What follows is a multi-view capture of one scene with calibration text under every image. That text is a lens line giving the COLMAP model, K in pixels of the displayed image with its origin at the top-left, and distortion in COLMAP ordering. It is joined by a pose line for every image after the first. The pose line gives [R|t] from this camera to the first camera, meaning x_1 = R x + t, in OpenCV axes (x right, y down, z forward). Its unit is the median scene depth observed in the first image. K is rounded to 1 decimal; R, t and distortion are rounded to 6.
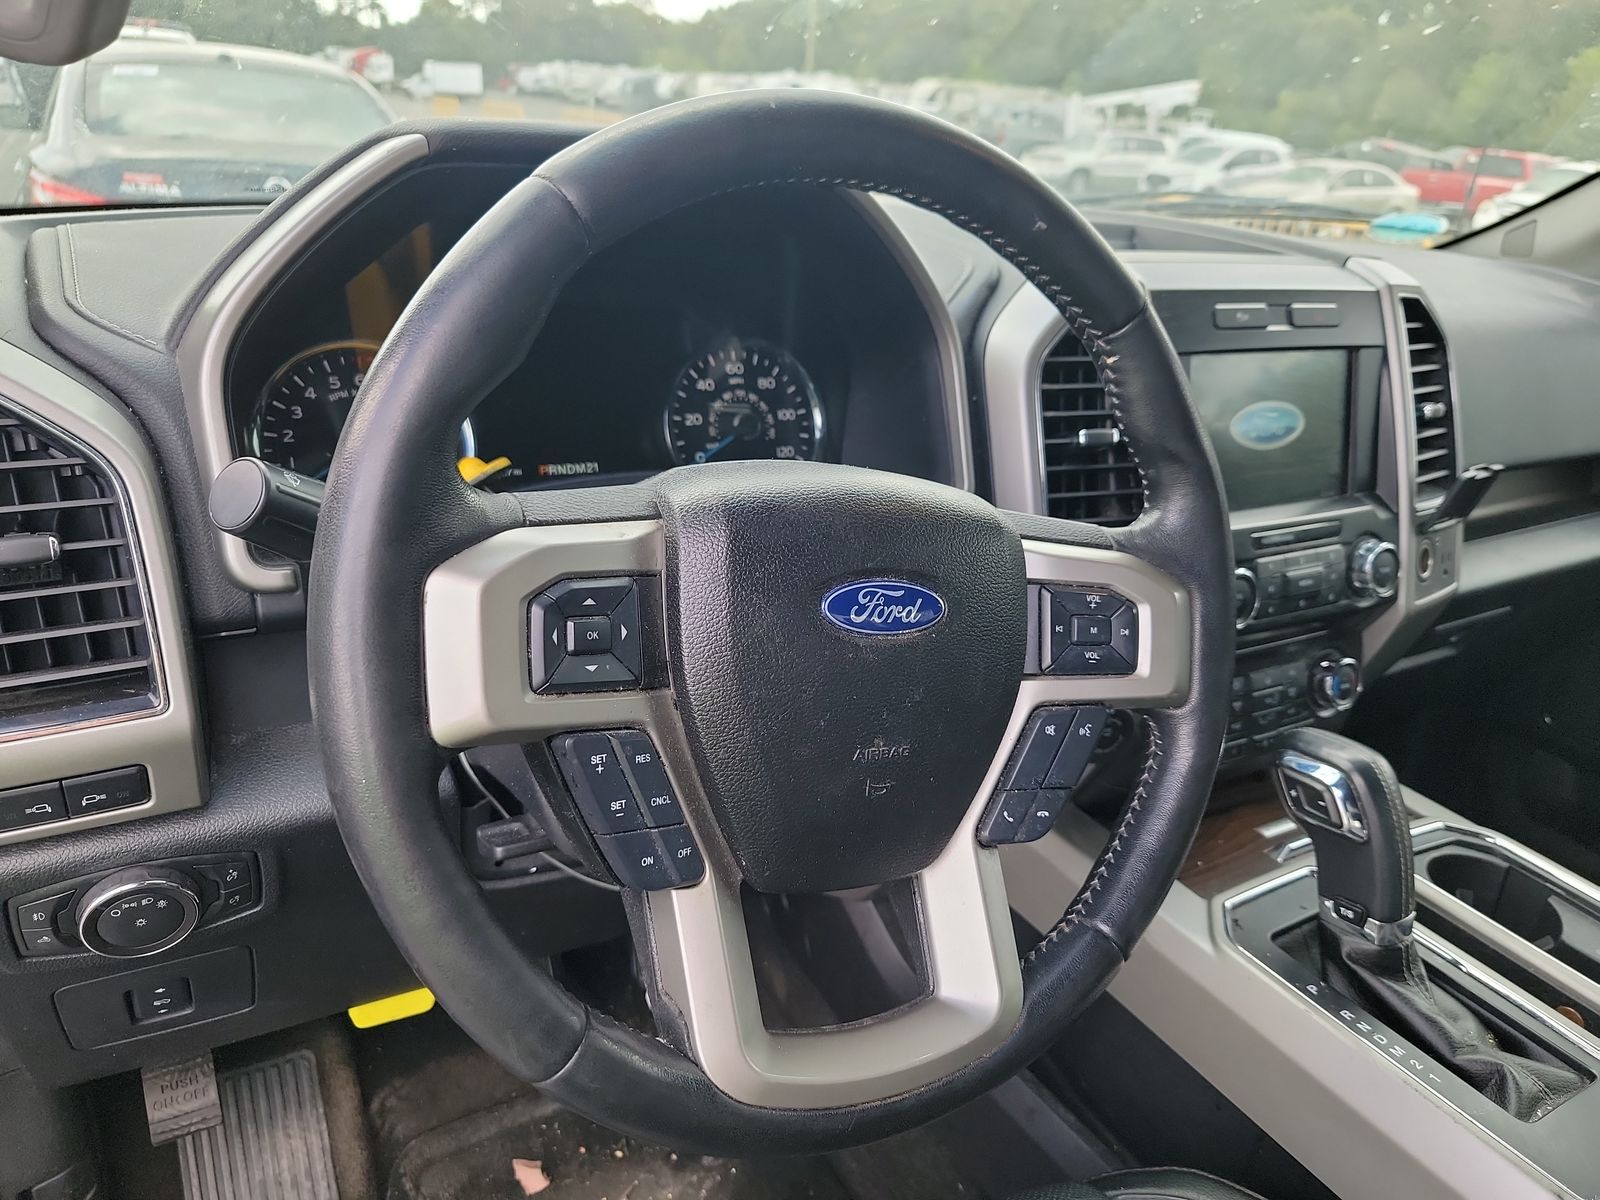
lens RADIAL K [[1127.5, 0, 814.2], [0, 1127.5, 605.0], [0, 0, 1]] dist [0.035387, -0.017956]
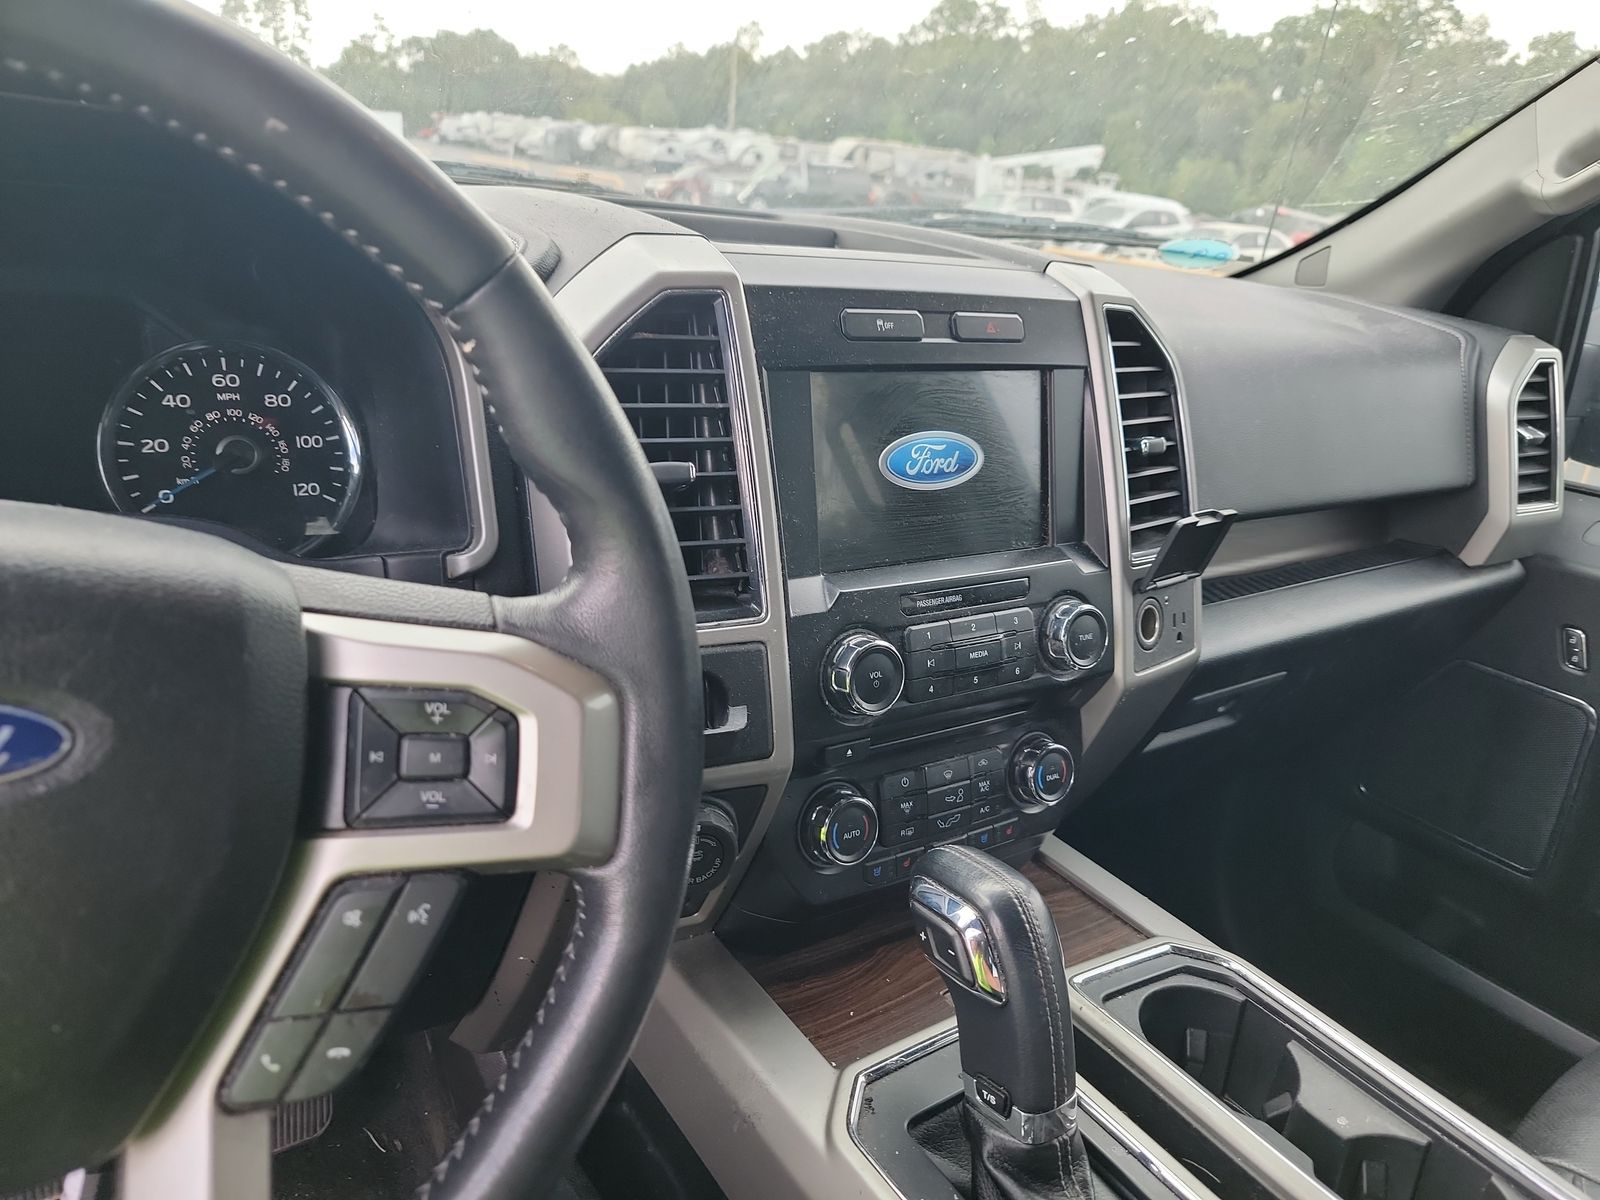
lens RADIAL K [[1127.5, 0, 785.6], [0, 1127.5, 599.1], [0, 0, 1]] dist [0.035387, -0.017956]
pose [[0.998730, -0.001918, 0.050347, 0.248022], [0.004113, 0.999043, -0.043541, -0.023941], [-0.050215, 0.043693, 0.997782, 0.199551]]
